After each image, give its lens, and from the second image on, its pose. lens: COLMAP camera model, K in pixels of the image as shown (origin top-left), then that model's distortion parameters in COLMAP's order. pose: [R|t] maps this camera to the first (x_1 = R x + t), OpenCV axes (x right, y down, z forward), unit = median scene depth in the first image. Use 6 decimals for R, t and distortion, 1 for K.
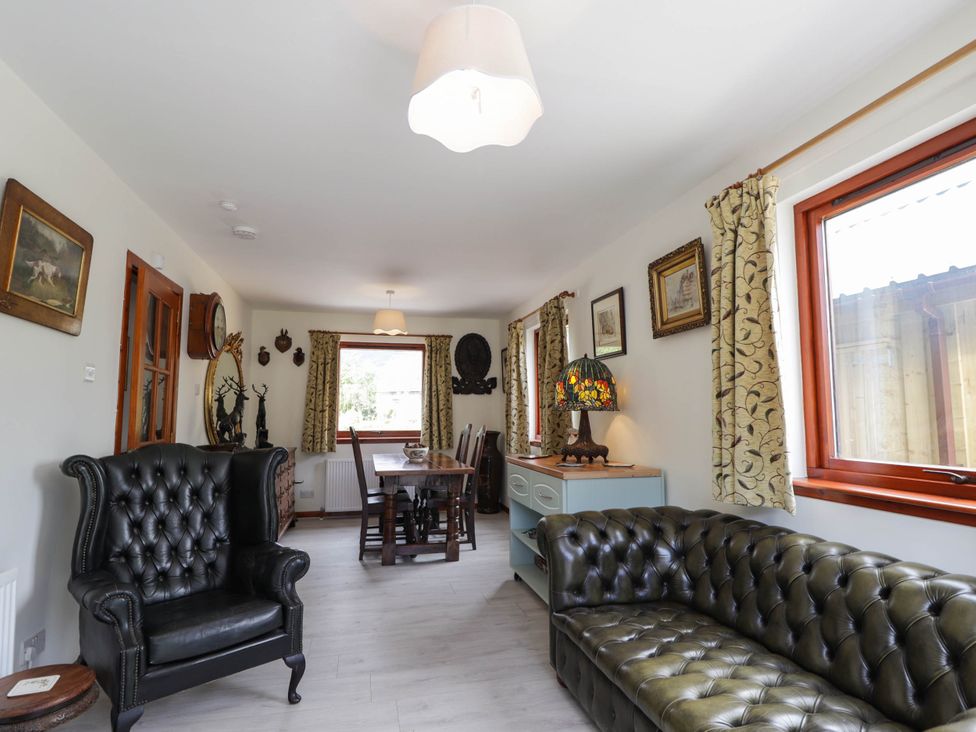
lens RADIAL K [[525.6, 0, 491.7], [0, 525.6, 365.4], [0, 0, 1]] dist [0.000031, -0.010356]
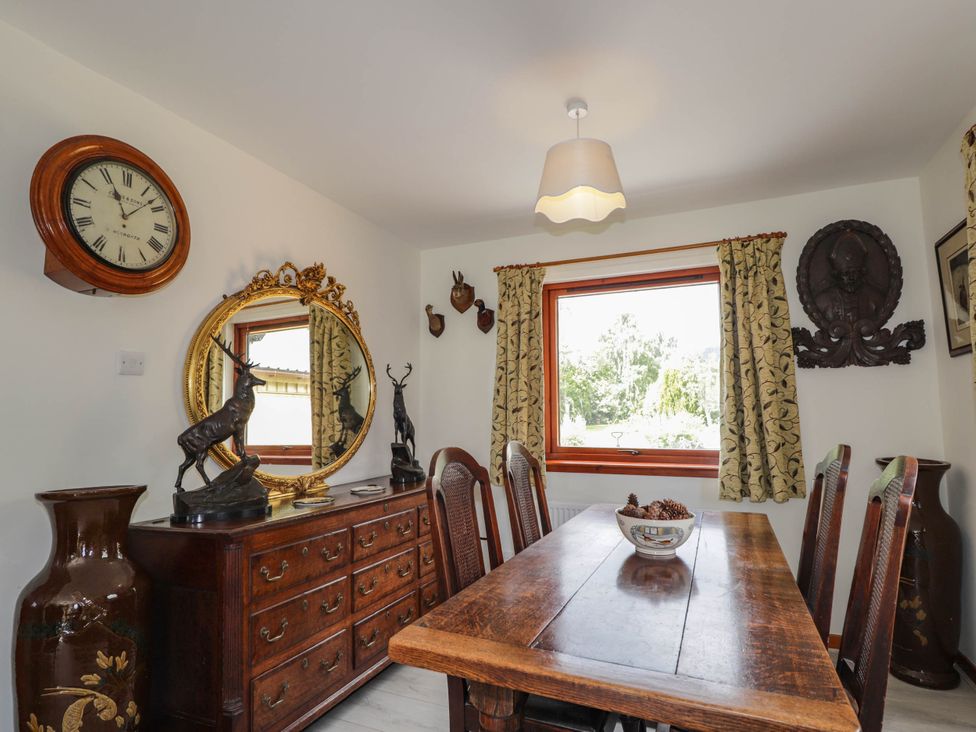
lens RADIAL K [[525.6, 0, 491.7], [0, 525.6, 365.4], [0, 0, 1]] dist [0.000031, -0.010356]
pose [[0.794364, -0.059904, -0.604482, -0.013767], [0.057091, 0.998083, -0.023884, 0.051503], [0.604754, -0.015538, 0.796261, 0.545652]]
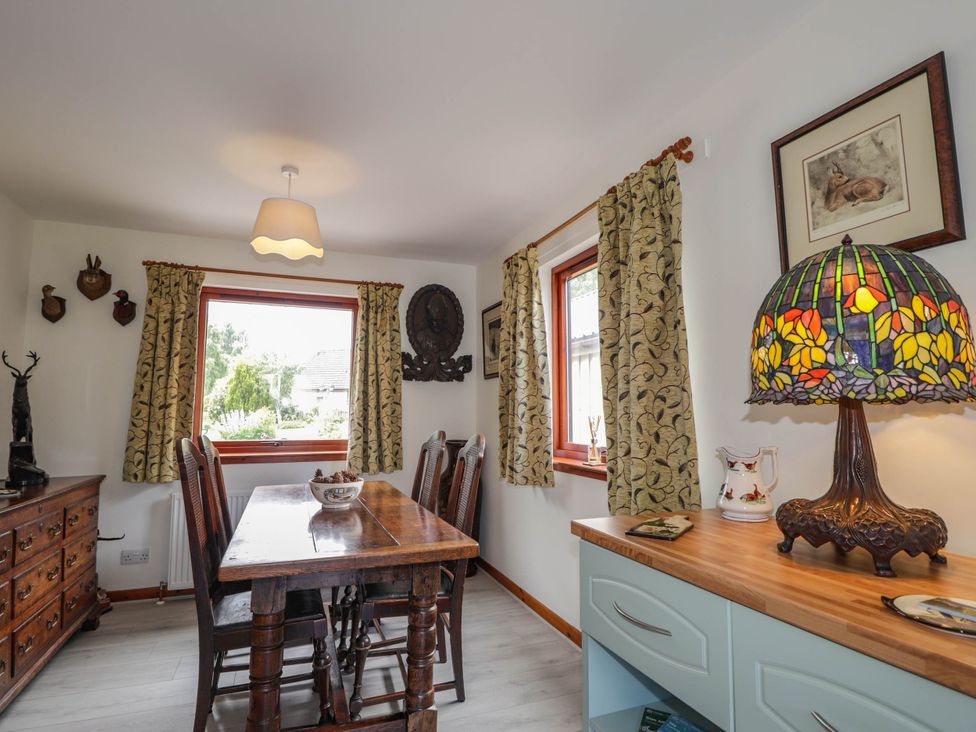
lens RADIAL K [[525.6, 0, 491.7], [0, 525.6, 365.4], [0, 0, 1]] dist [0.000031, -0.010356]
pose [[0.991315, 0.015264, 0.130623, -0.054362], [-0.015305, 0.999883, -0.000688, 0.038278], [-0.130619, -0.001317, 0.991432, 0.403497]]
